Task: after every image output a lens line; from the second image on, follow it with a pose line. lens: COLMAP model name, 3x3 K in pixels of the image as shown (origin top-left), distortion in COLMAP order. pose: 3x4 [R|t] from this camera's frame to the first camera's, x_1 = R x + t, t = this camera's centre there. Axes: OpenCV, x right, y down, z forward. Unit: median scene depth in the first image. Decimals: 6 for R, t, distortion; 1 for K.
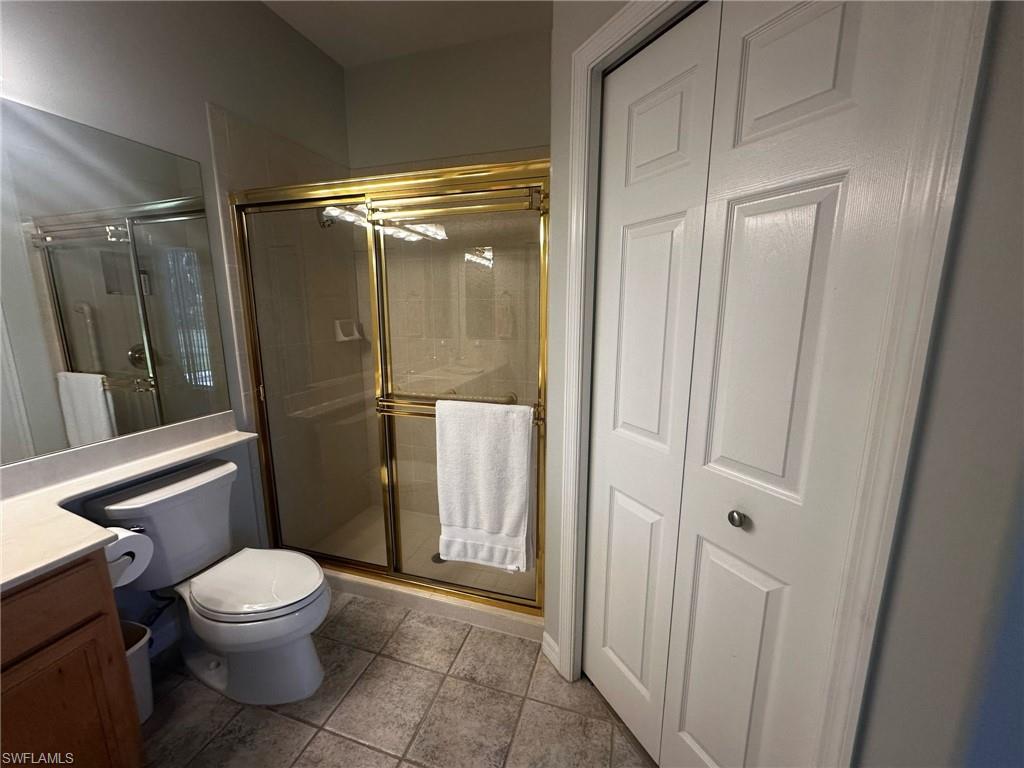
lens RADIAL K [[406.8, 0, 510.3], [0, 406.8, 383.3], [0, 0, 1]] dist [-0.003481, 0.001031]
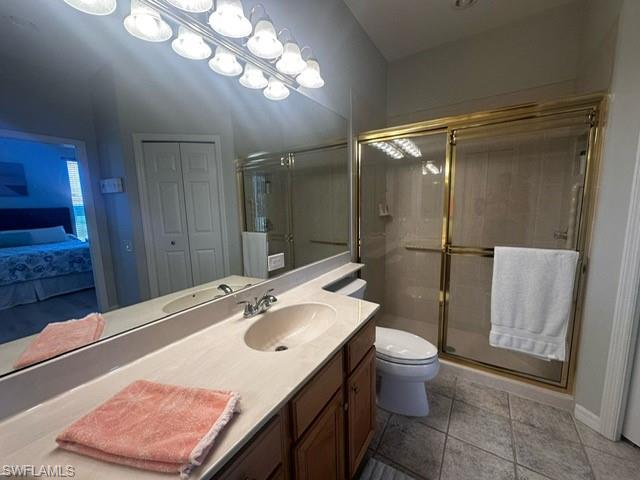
lens RADIAL K [[254.2, 0, 318.9], [0, 254.2, 239.6], [0, 0, 1]] dist [-0.003481, 0.001031]
pose [[0.964456, 0.014924, -0.263820, -0.588243], [-0.026602, 0.998815, -0.040750, 0.073699], [0.262899, 0.046320, 0.963711, -0.169918]]
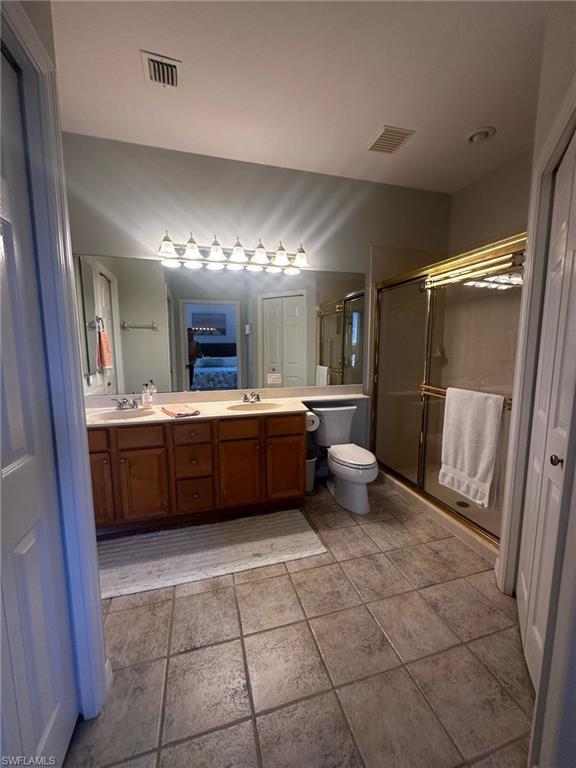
lens RADIAL K [[305.1, 0, 288.2], [0, 305.1, 383.3], [0, 0, 1]] dist [-0.003481, 0.001031]
pose [[0.552979, 0.101231, -0.827022, 0.494615], [-0.149989, 0.988471, 0.020705, 0.098805], [0.819584, 0.112595, 0.561788, -0.260110]]
